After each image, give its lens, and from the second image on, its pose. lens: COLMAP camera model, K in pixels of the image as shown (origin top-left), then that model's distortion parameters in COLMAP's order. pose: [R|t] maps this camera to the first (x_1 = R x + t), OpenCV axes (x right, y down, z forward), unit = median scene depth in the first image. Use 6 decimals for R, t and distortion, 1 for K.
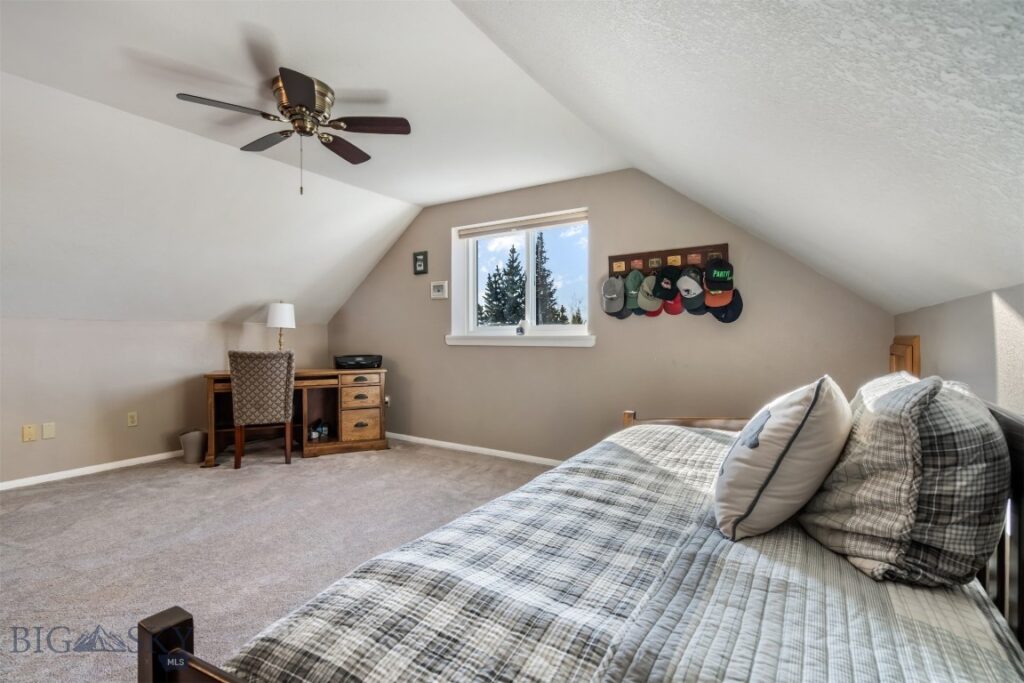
lens RADIAL K [[471.2, 0, 510.1], [0, 471.2, 333.4], [0, 0, 1]] dist [-0.001773, 0.000495]
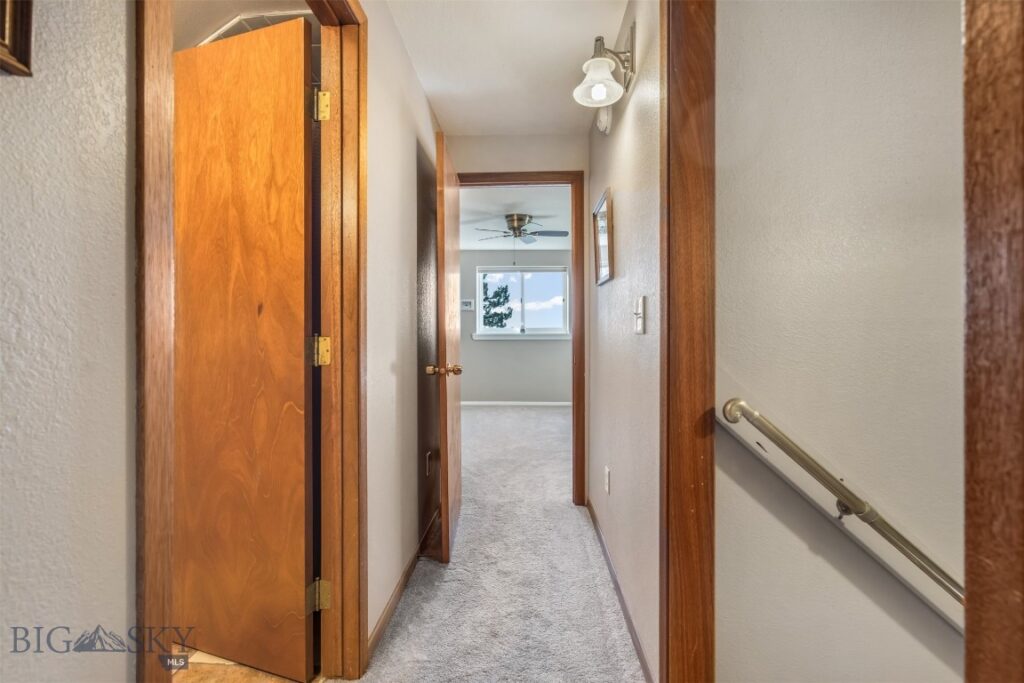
lens RADIAL K [[471.2, 0, 510.1], [0, 471.2, 333.4], [0, 0, 1]] dist [-0.001773, 0.000495]
pose [[0.859101, -0.003301, 0.511796, -0.957679], [0.002983, 0.999995, 0.001443, 0.000960], [-0.511798, 0.000287, 0.859106, -0.484461]]
